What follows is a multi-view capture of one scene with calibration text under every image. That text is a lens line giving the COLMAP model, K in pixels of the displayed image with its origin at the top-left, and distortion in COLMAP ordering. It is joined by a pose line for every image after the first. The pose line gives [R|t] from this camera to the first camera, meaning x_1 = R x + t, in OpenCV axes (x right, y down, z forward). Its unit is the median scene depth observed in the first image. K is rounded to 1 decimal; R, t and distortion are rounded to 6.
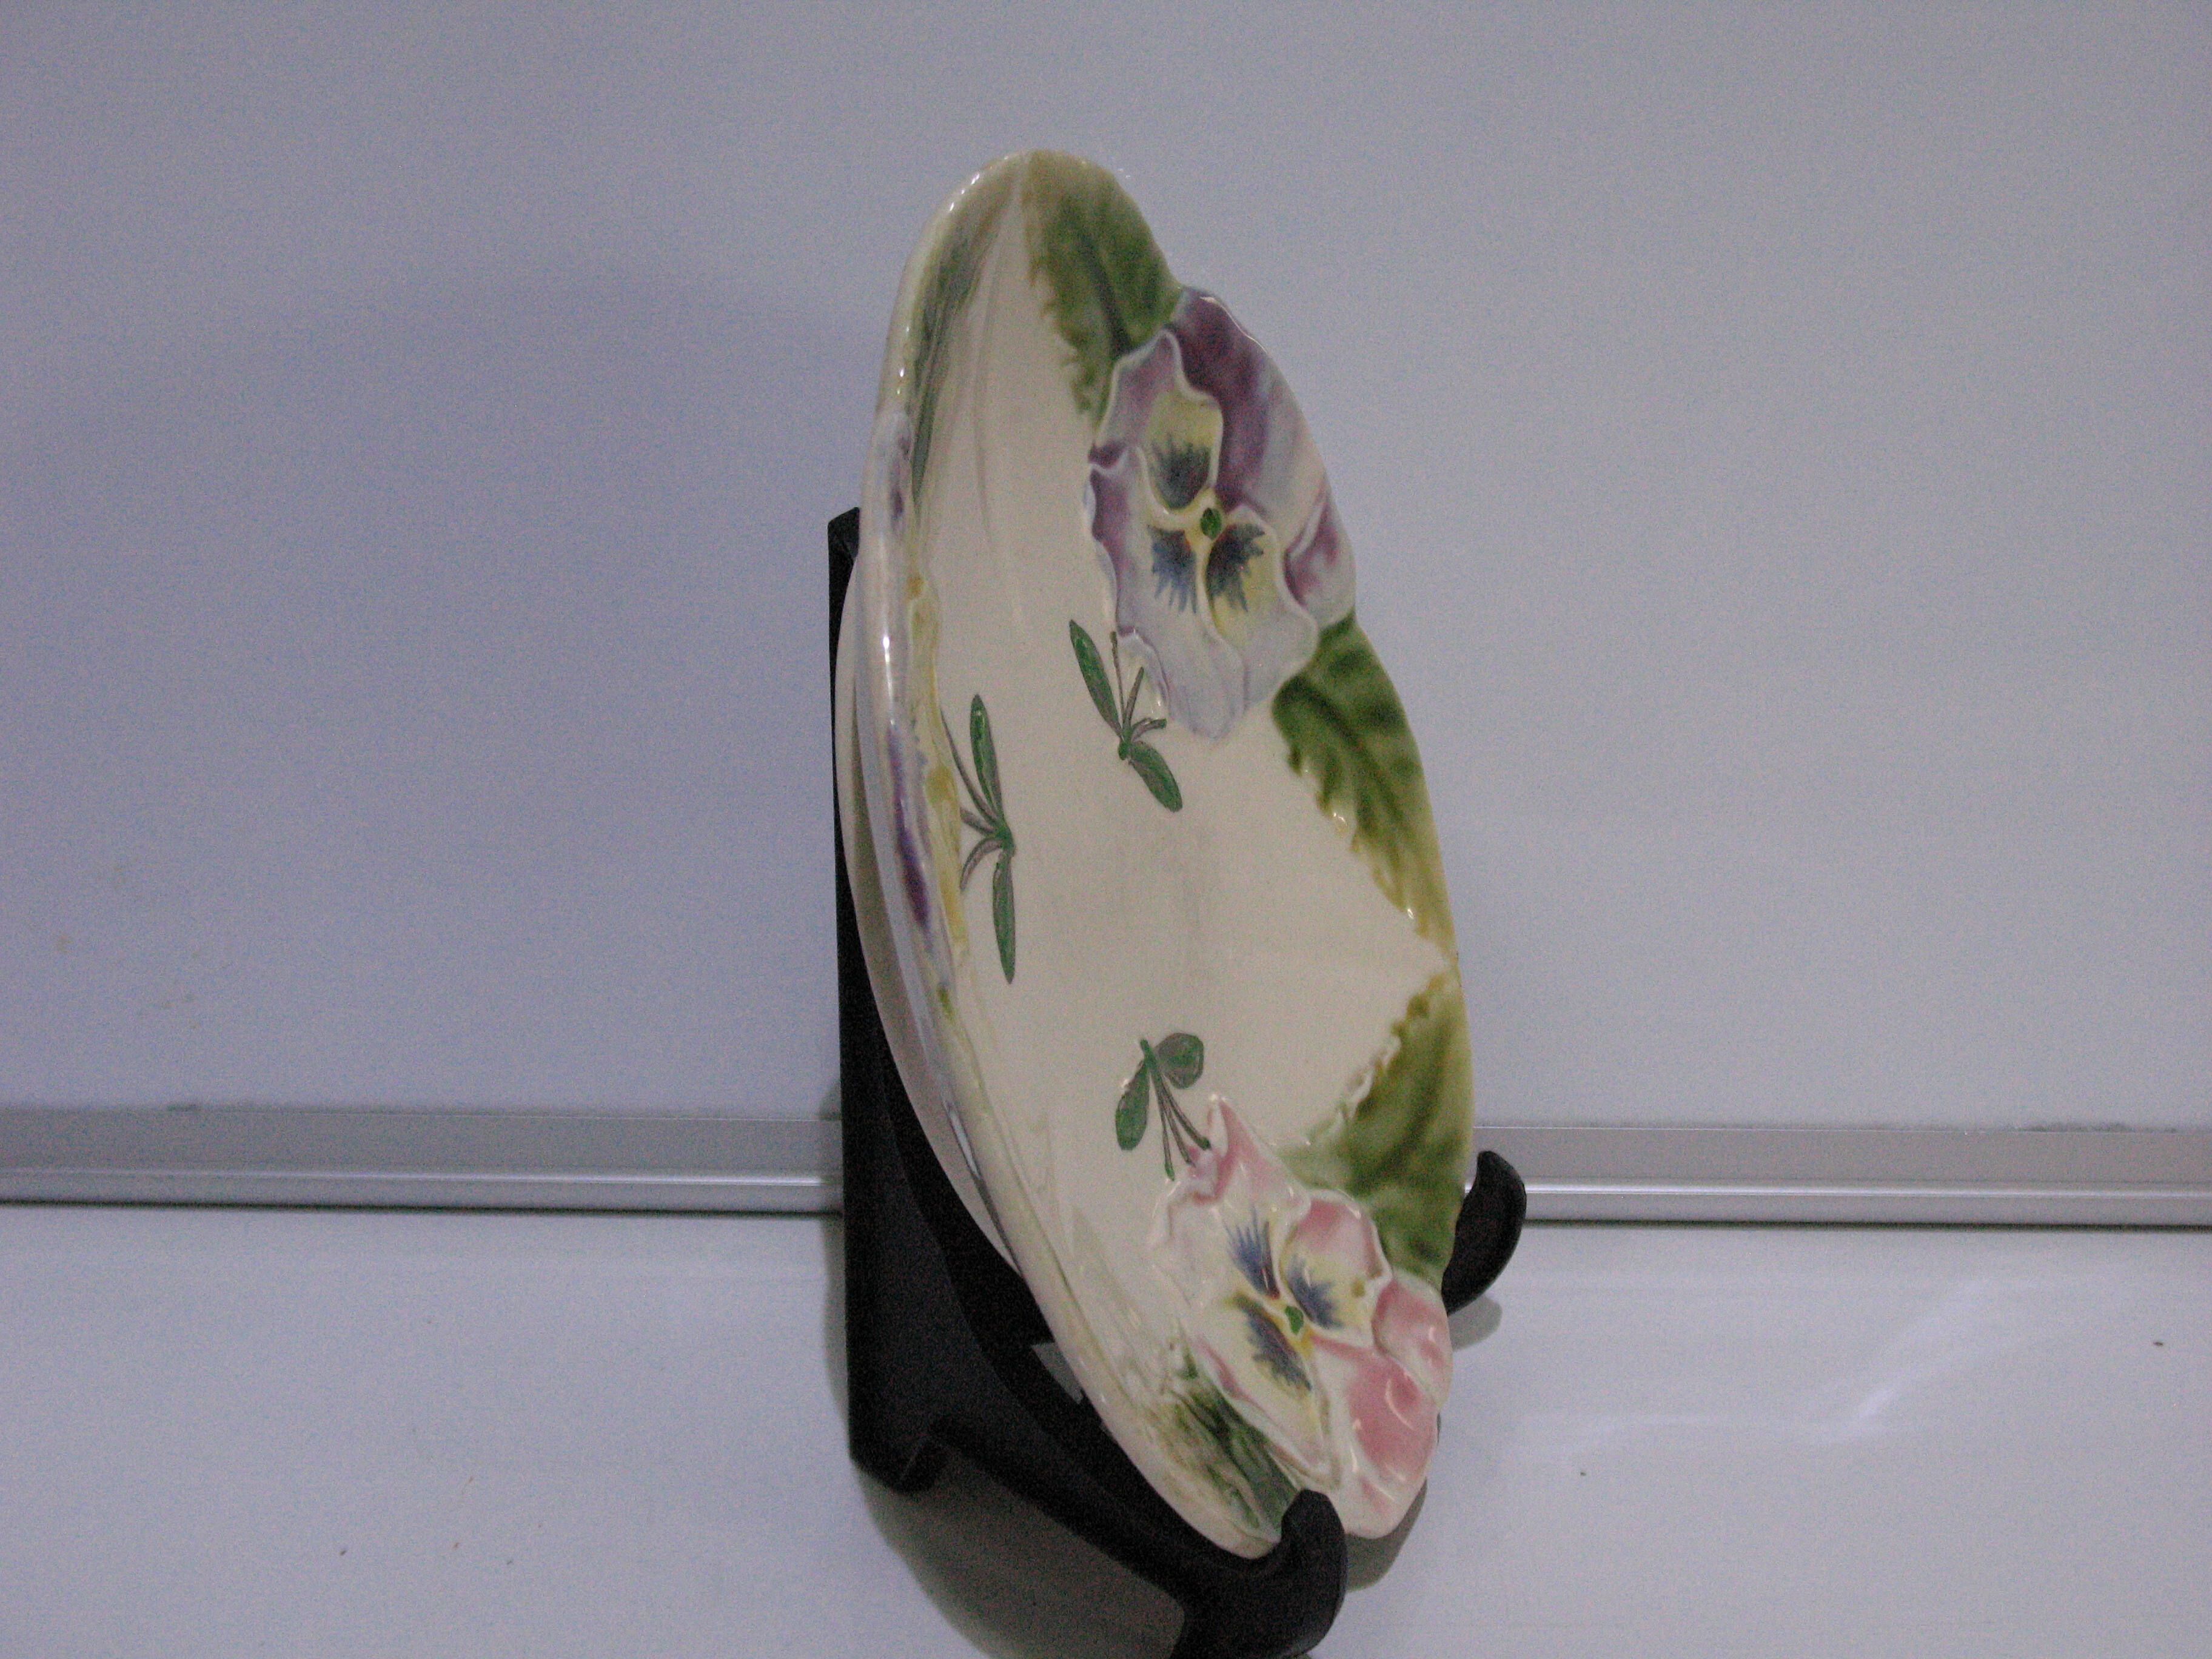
lens RADIAL K [[3679.5, 0, 1106.0], [0, 3679.5, 829.5], [0, 0, 1]] dist [-0.031614, 0.049711]
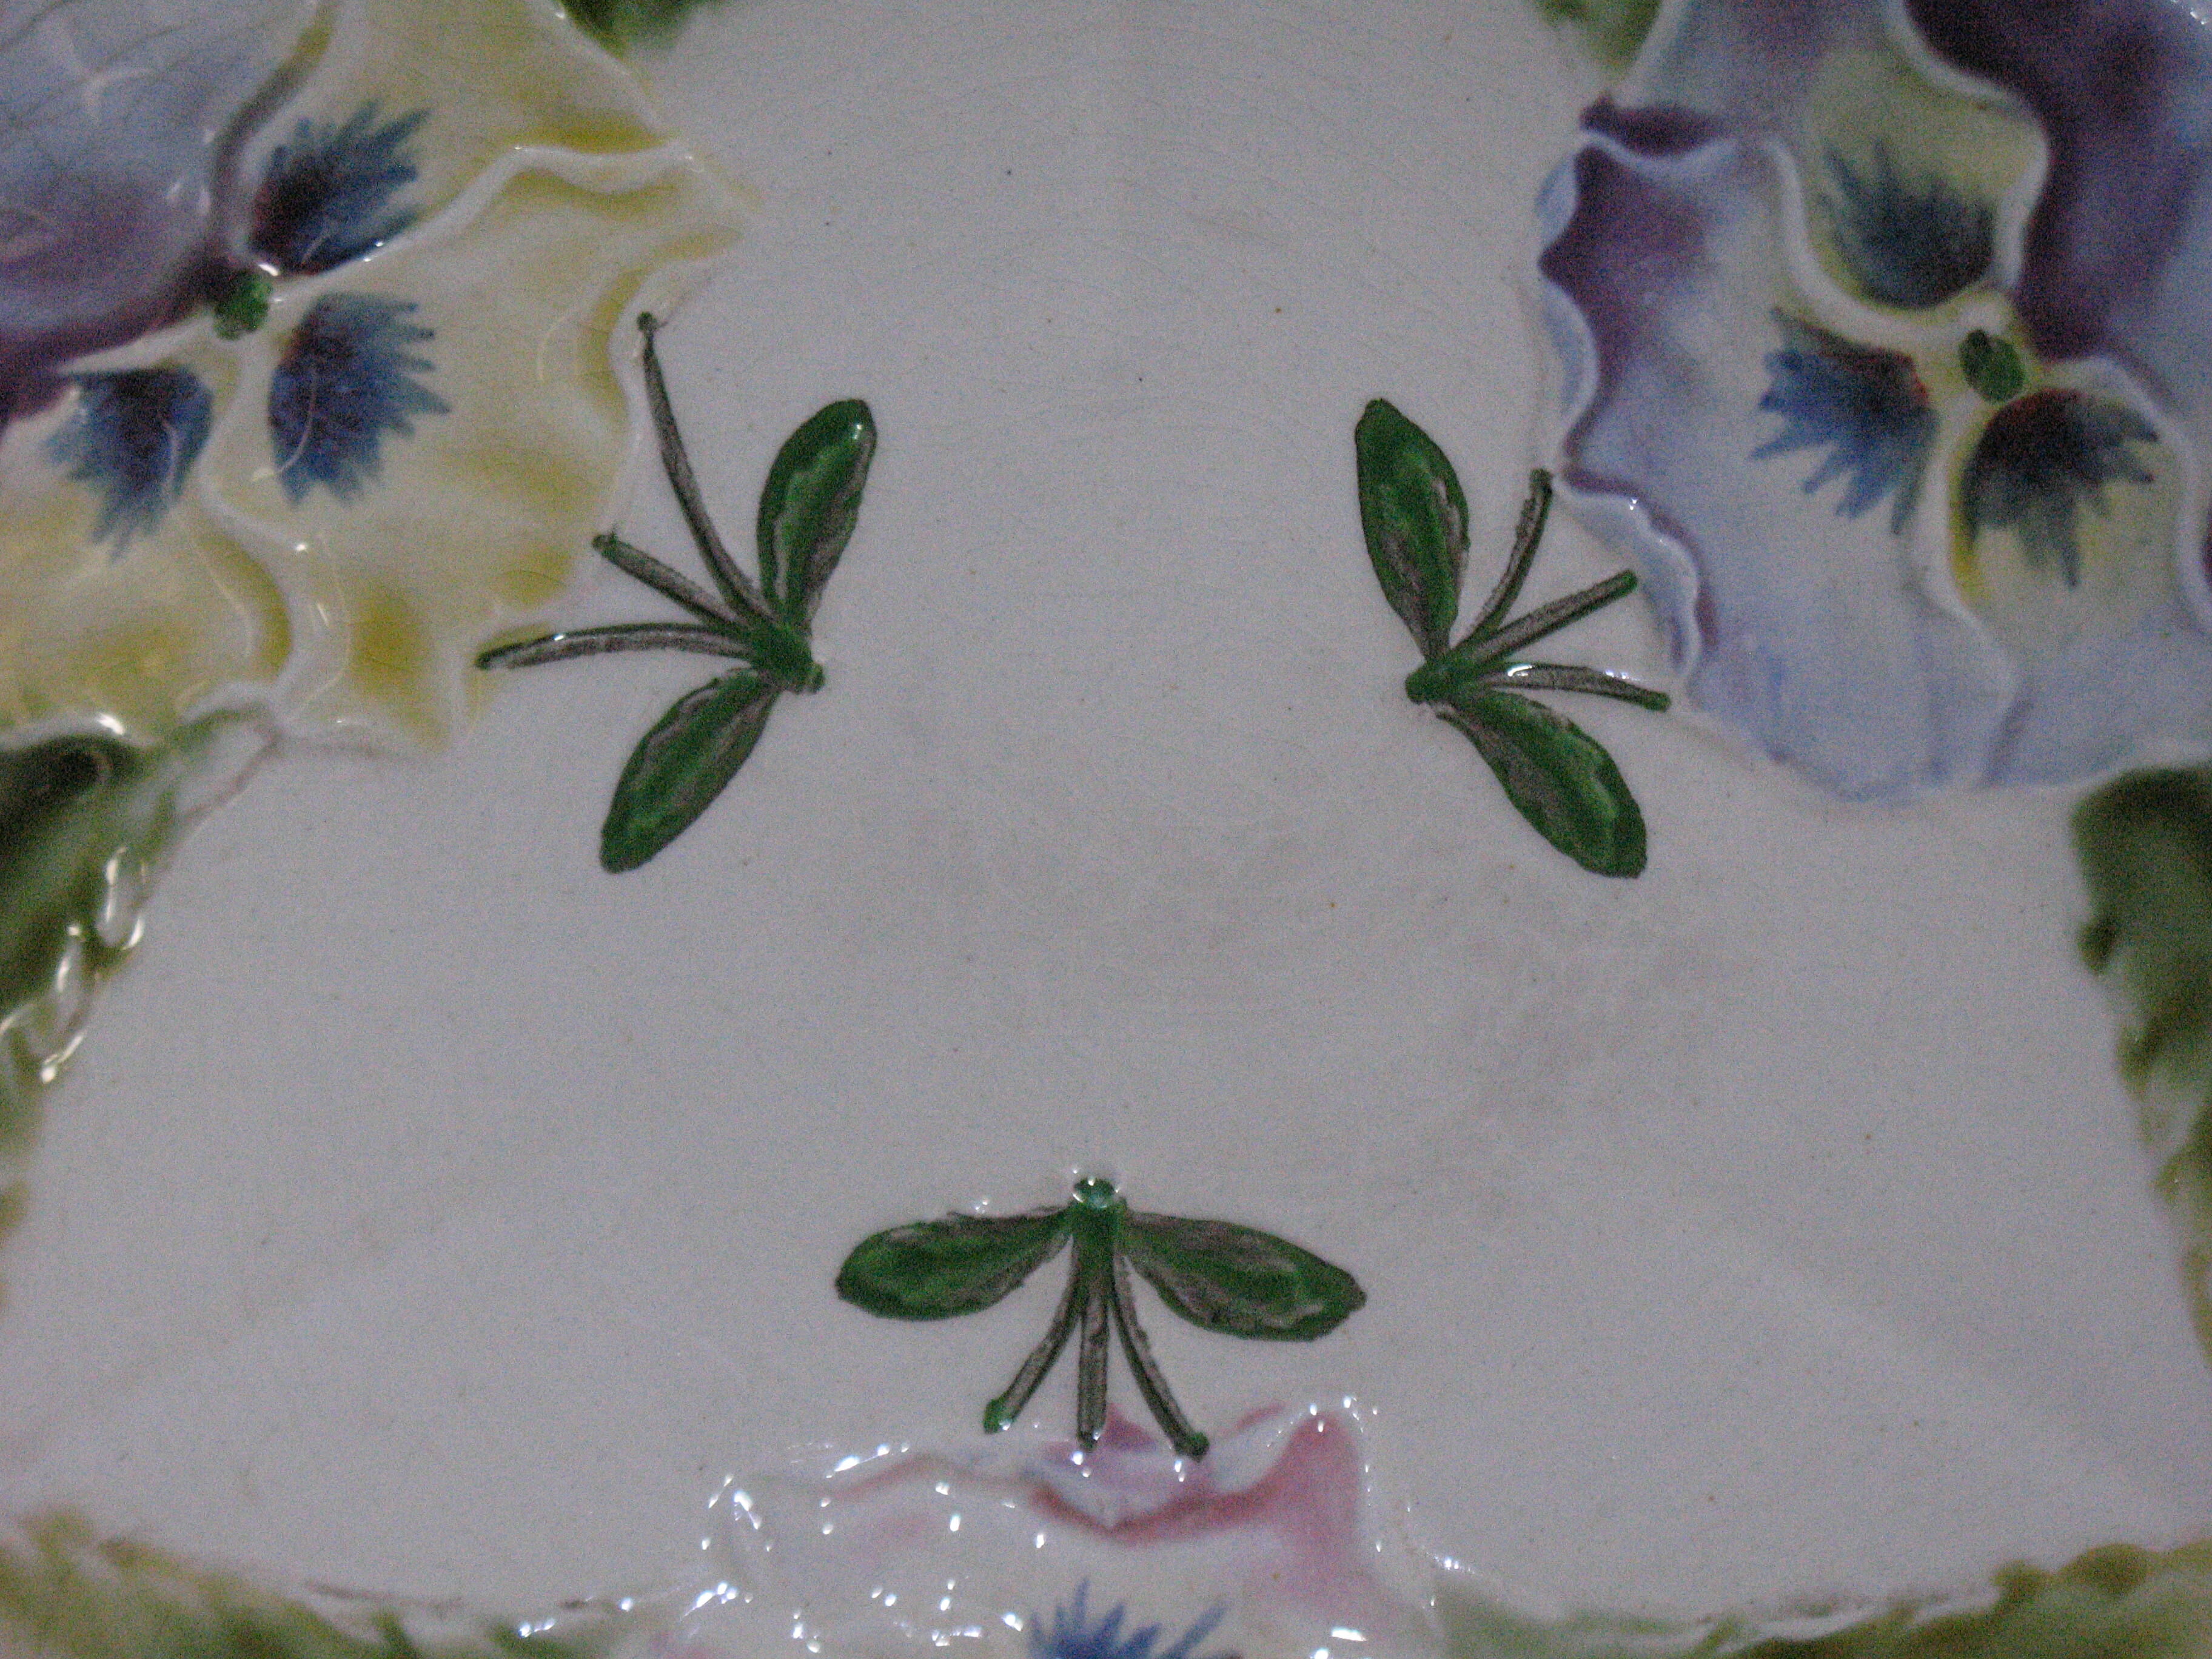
lens RADIAL K [[7200.2, 0, 1106.0], [0, 7200.2, 829.5], [0, 0, 1]] dist [0.077522, 0.074429]
pose [[0.209810, 0.276810, -0.937740, 0.897301], [-0.293422, 0.932706, 0.209674, -0.191149], [0.932675, 0.231162, 0.276913, 0.669292]]
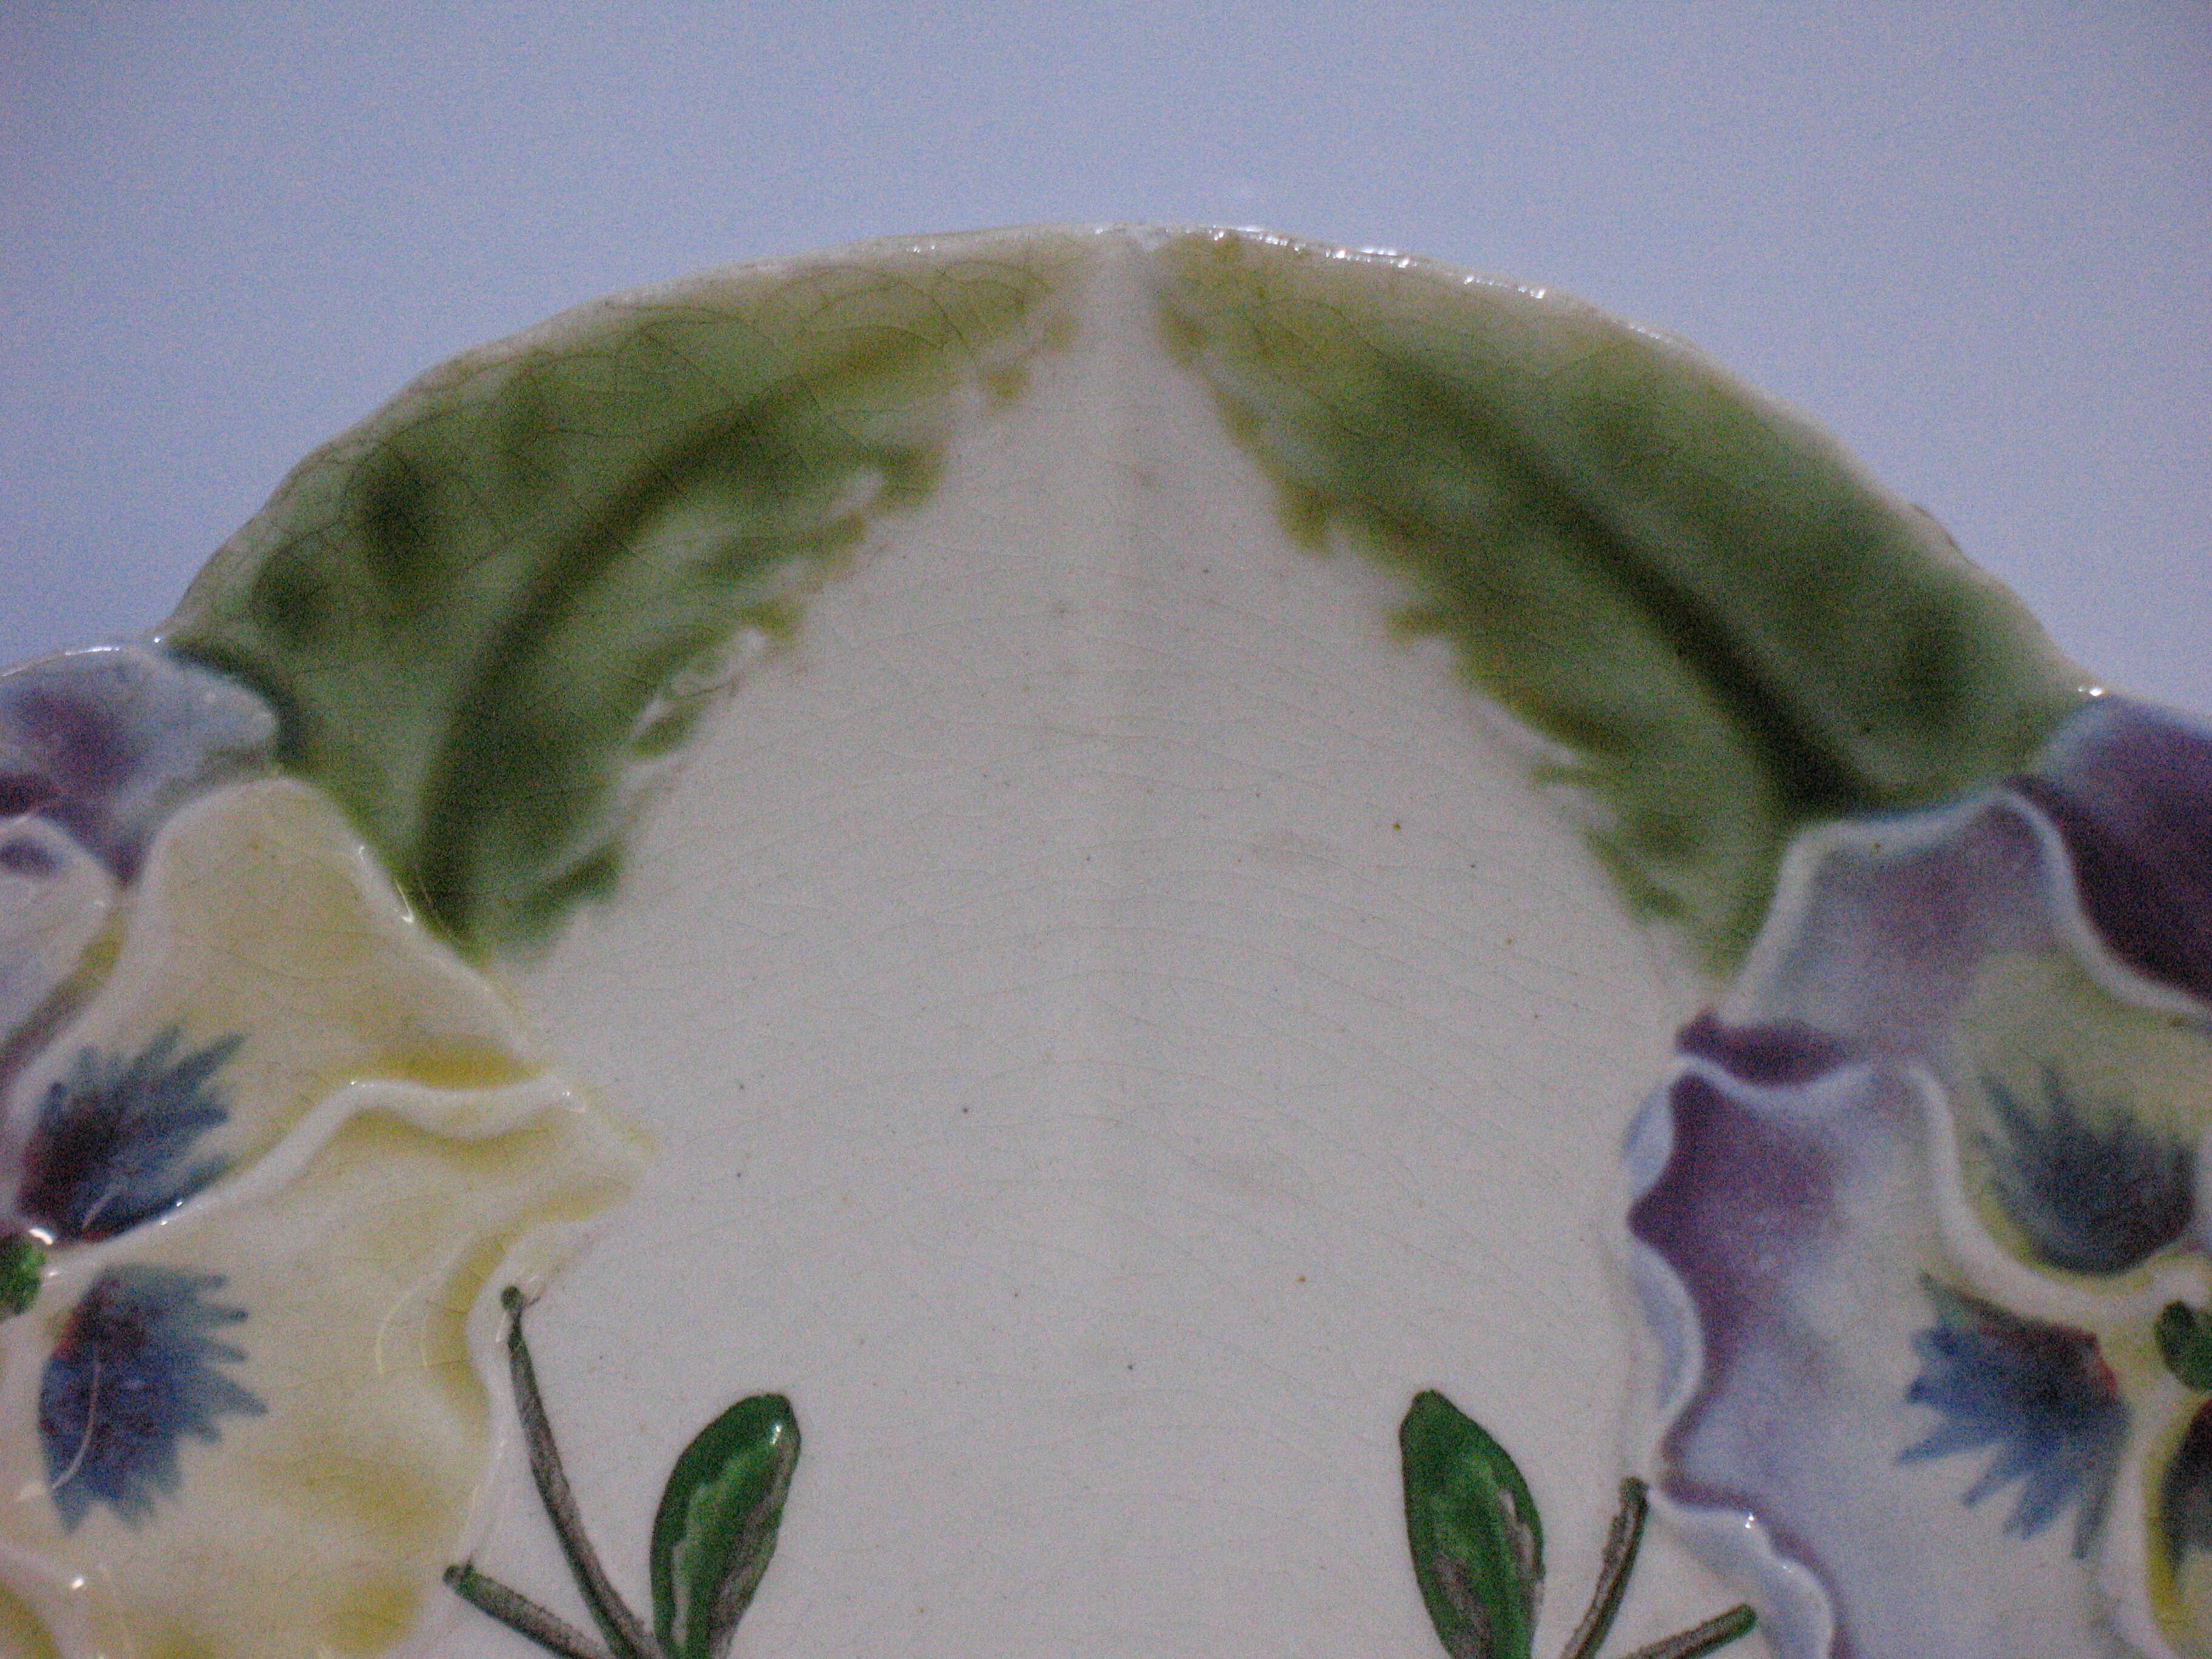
lens RADIAL K [[9196.8, 0, 1106.4], [0, 9196.8, 777.5], [0, 0, 1]] dist [0.180727, -1.138438]
pose [[0.212846, 0.152873, -0.965053, 0.917068], [-0.288902, 0.953370, 0.087304, -0.191849], [0.933398, 0.260223, 0.247086, 0.664649]]
